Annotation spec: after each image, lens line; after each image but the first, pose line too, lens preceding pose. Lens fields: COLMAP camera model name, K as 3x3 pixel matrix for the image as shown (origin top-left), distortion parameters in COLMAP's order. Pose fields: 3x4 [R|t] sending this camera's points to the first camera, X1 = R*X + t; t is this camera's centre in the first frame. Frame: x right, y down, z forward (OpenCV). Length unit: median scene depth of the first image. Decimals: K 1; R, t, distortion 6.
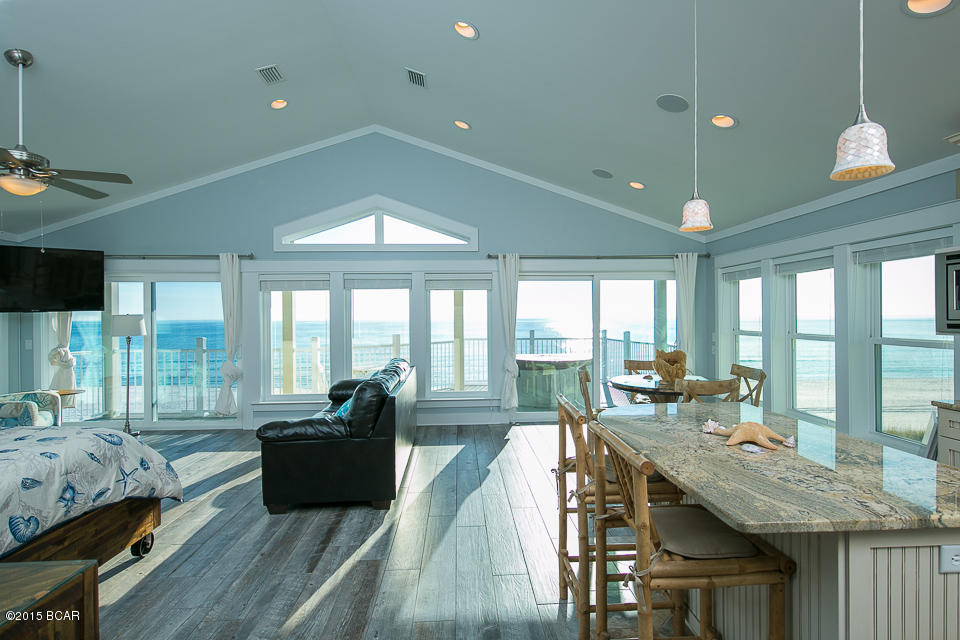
lens RADIAL K [[496.9, 0, 480.0], [0, 496.9, 320.0], [0, 0, 1]] dist [0.011580, -0.000557]
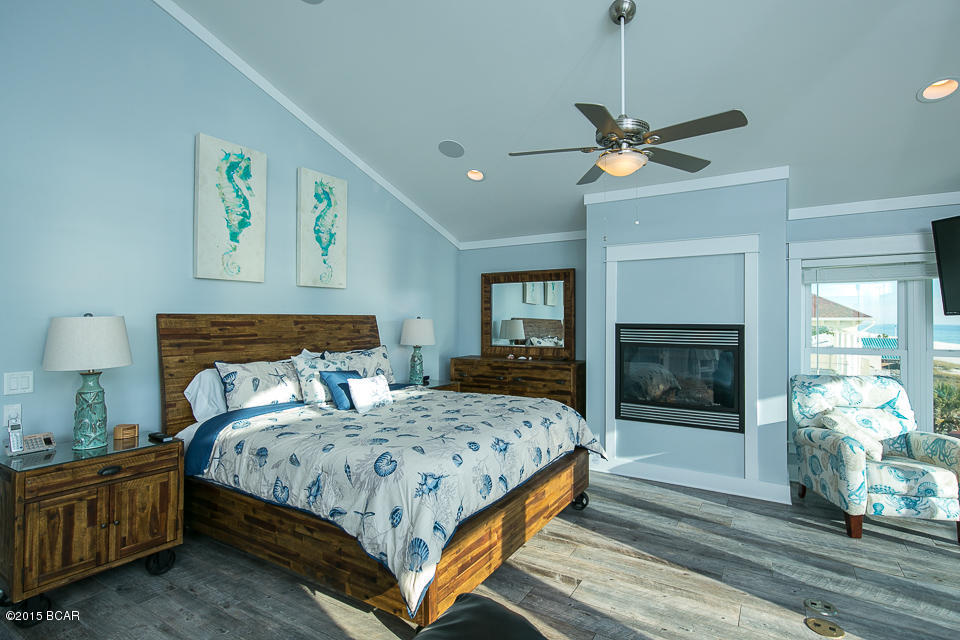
lens RADIAL K [[479.1, 0, 485.4], [0, 479.1, 316.6], [0, 0, 1]] dist [0.011792, 0.000202]
pose [[-0.567948, -0.003582, -0.823057, -0.077690], [-0.005300, 0.999986, -0.000694, -0.006587], [0.823048, 0.003968, -0.567958, 0.747978]]
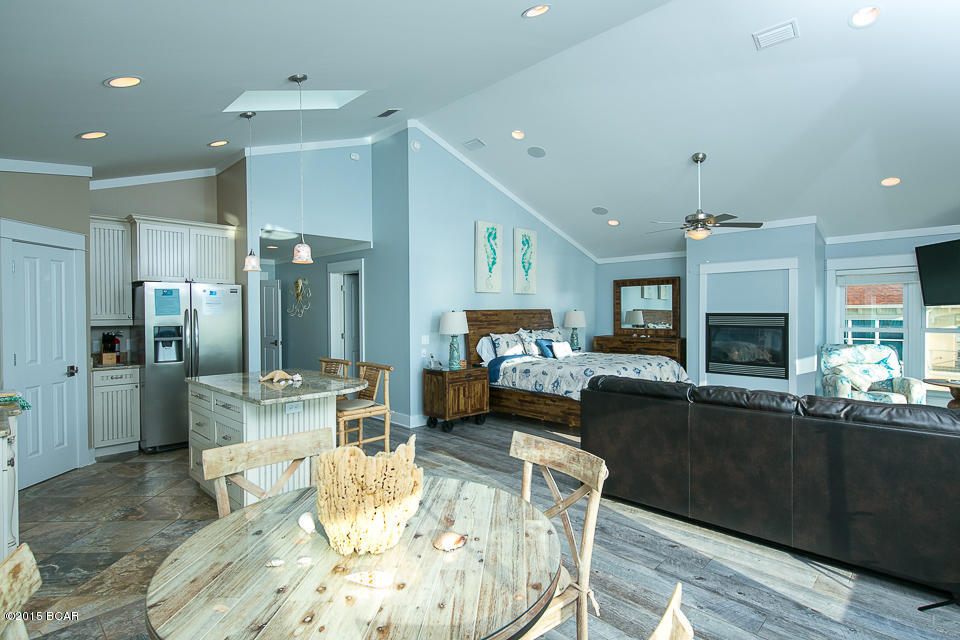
lens RADIAL K [[479.1, 0, 485.4], [0, 479.1, 316.6], [0, 0, 1]] dist [0.011792, 0.000202]
pose [[-0.735551, 0.016891, -0.677258, 0.417104], [0.005505, 0.999805, 0.018956, -0.014108], [0.677447, 0.010215, -0.735501, 1.005165]]
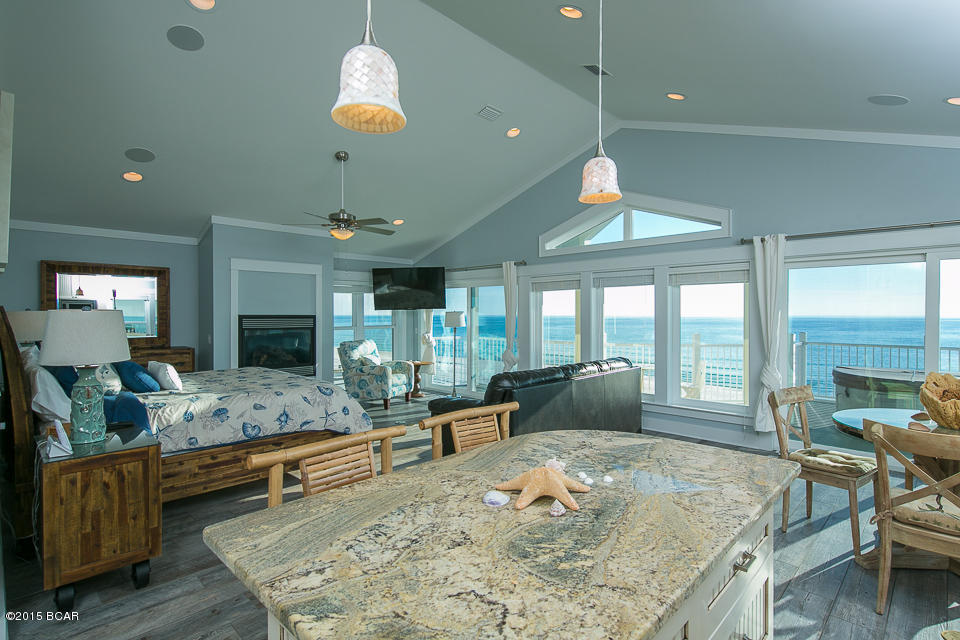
lens RADIAL K [[479.1, 0, 485.4], [0, 479.1, 316.6], [0, 0, 1]] dist [0.011792, 0.000202]
pose [[0.677992, 0.011120, -0.734986, 0.333970], [-0.010145, 0.999932, 0.005770, -0.004866], [0.735000, 0.003544, 0.678058, 0.159742]]
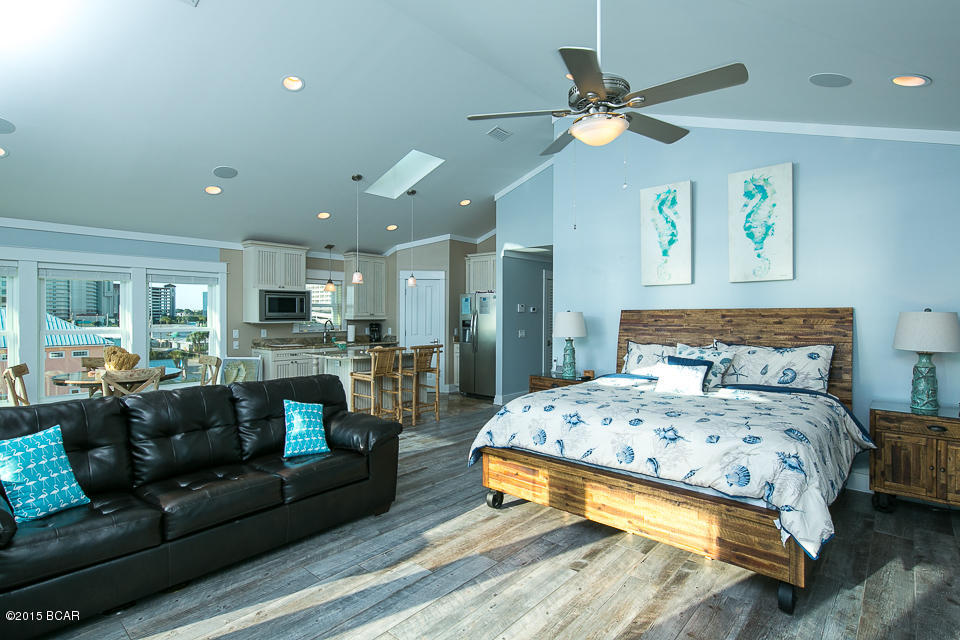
lens RADIAL K [[479.1, 0, 485.4], [0, 479.1, 316.6], [0, 0, 1]] dist [0.011792, 0.000202]
pose [[-0.713359, 0.000447, 0.700799, -0.759204], [0.006563, 0.999960, 0.006043, -0.003447], [-0.700768, 0.008910, -0.713334, 0.949576]]
